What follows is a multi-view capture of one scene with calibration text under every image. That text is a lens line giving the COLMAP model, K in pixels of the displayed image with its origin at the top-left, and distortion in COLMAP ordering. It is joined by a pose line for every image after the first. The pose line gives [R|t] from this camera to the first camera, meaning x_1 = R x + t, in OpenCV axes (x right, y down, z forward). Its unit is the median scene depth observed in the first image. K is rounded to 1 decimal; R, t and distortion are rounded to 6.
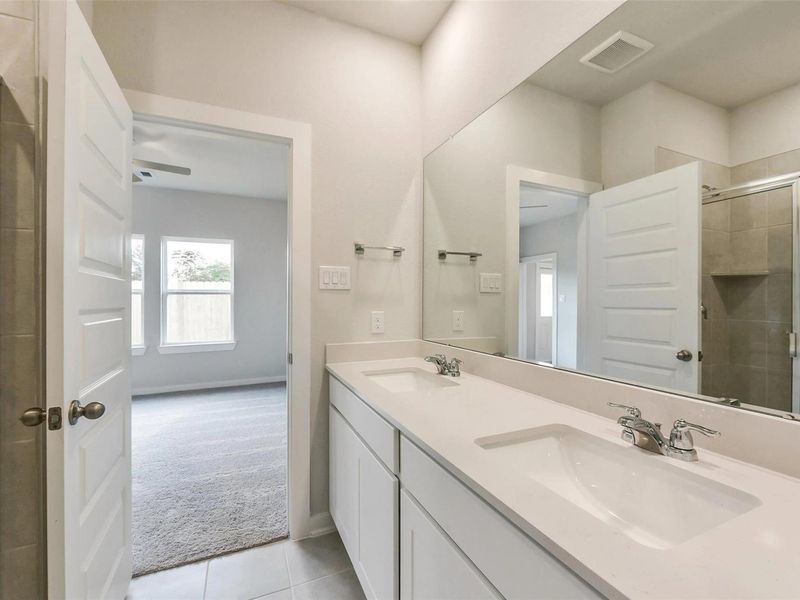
lens RADIAL K [[365.6, 0, 401.2], [0, 365.6, 303.7], [0, 0, 1]] dist [0.002168, 0.000059]
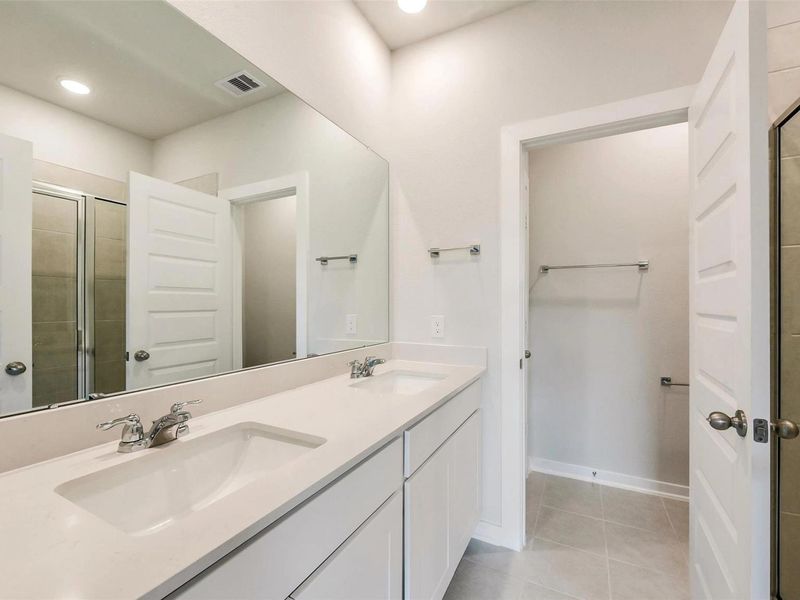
lens RADIAL K [[378.8, 0, 397.6], [0, 378.8, 300.2], [0, 0, 1]] dist [-0.003082, -0.000333]
pose [[0.589952, -0.015929, -0.807281, 1.029152], [-0.002471, 0.999765, -0.021533, 0.003589], [0.807434, 0.014698, 0.589774, 0.462704]]
